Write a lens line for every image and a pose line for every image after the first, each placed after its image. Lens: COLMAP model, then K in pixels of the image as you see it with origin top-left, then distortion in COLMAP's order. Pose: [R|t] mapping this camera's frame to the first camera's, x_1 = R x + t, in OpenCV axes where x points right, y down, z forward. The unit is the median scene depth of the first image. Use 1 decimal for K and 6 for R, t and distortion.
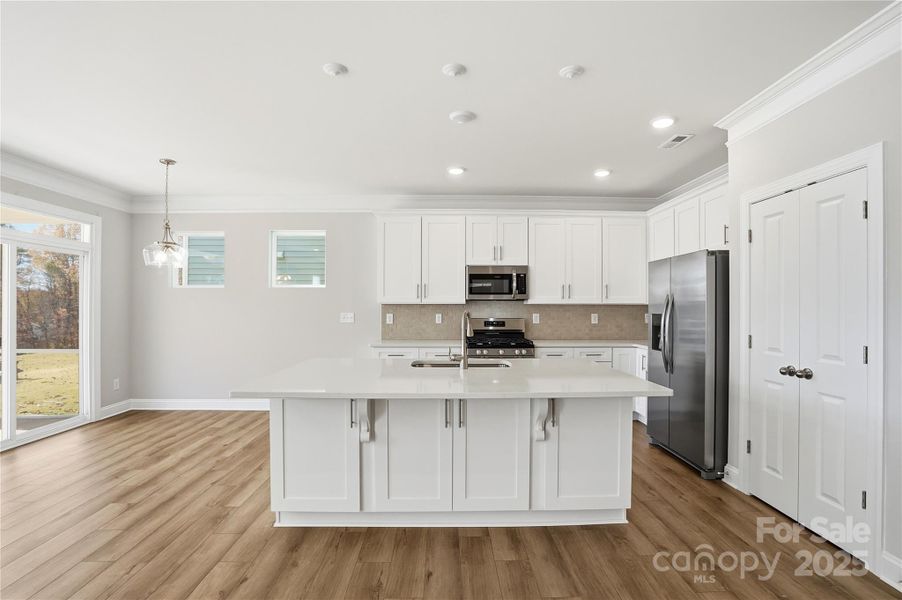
lens RADIAL K [[421.2, 0, 453.2], [0, 421.2, 305.4], [0, 0, 1]] dist [-0.065288, 0.028528]
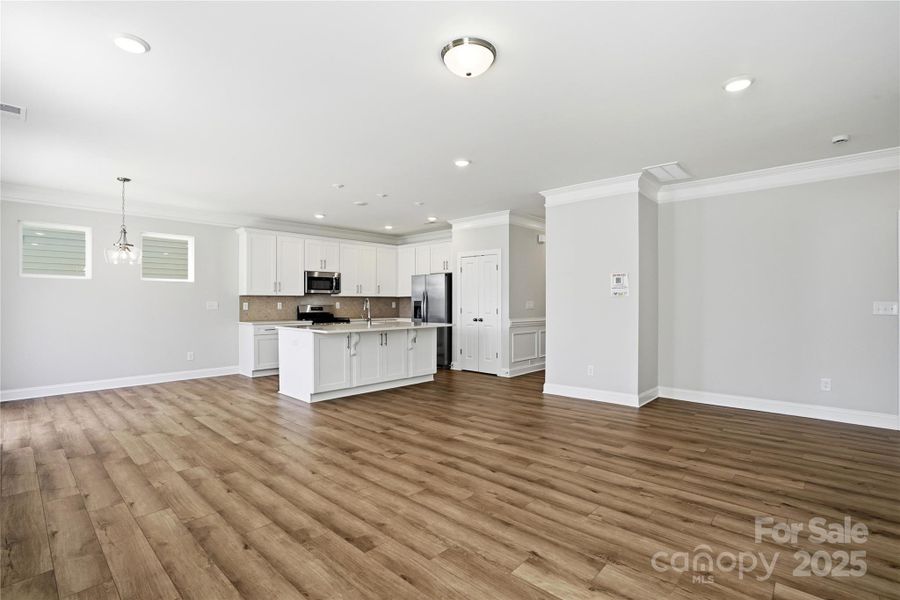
lens RADIAL K [[424.5, 0, 451.4], [0, 424.5, 301.8], [0, 0, 1]] dist [-0.065494, 0.027928]
pose [[0.697468, -0.000591, 0.716615, -0.717850], [-0.000481, 0.999999, 0.001292, 0.016878], [-0.716616, -0.001246, 0.697467, -0.478604]]
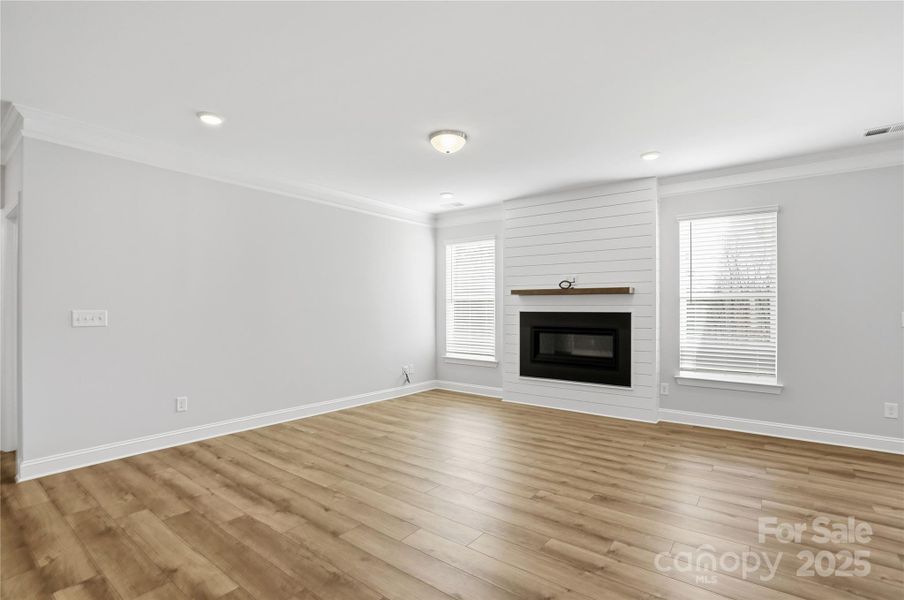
lens RADIAL K [[427.4, 0, 458.8], [0, 427.4, 307.3], [0, 0, 1]] dist [-0.031379, 0.000303]
pose [[-0.618205, -0.002932, -0.786012, 0.232891], [0.001791, 0.999985, -0.005138, 0.014477], [0.786015, -0.004584, -0.618191, 0.334803]]
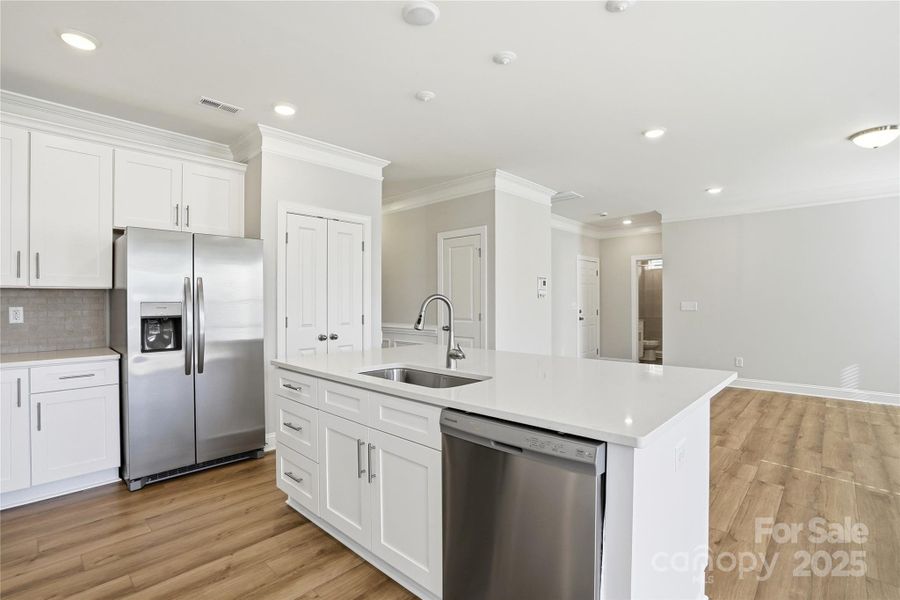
lens RADIAL K [[424.5, 0, 451.4], [0, 424.5, 301.8], [0, 0, 1]] dist [-0.065494, 0.027928]
pose [[-0.712614, 0.000962, 0.701556, -0.306772], [-0.000719, 0.999998, -0.002103, 0.016289], [-0.701556, -0.002003, -0.712611, 0.904180]]
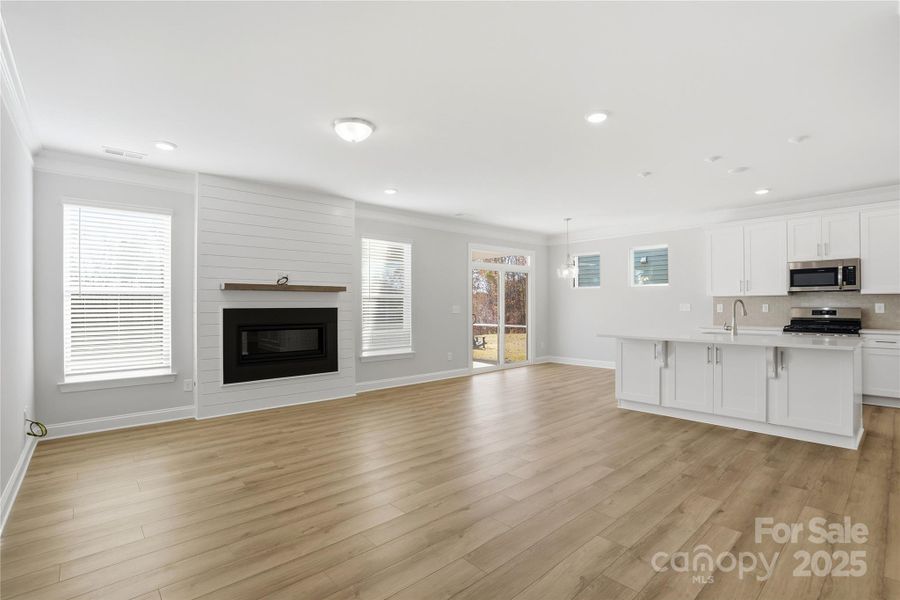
lens RADIAL K [[420.3, 0, 452.2], [0, 420.3, 305.4], [0, 0, 1]] dist [-0.065288, 0.028528]
pose [[0.648277, -0.003654, -0.761396, 0.293689], [0.008410, 0.999962, 0.002362, 0.014796], [0.761358, -0.007934, 0.648283, -0.461456]]
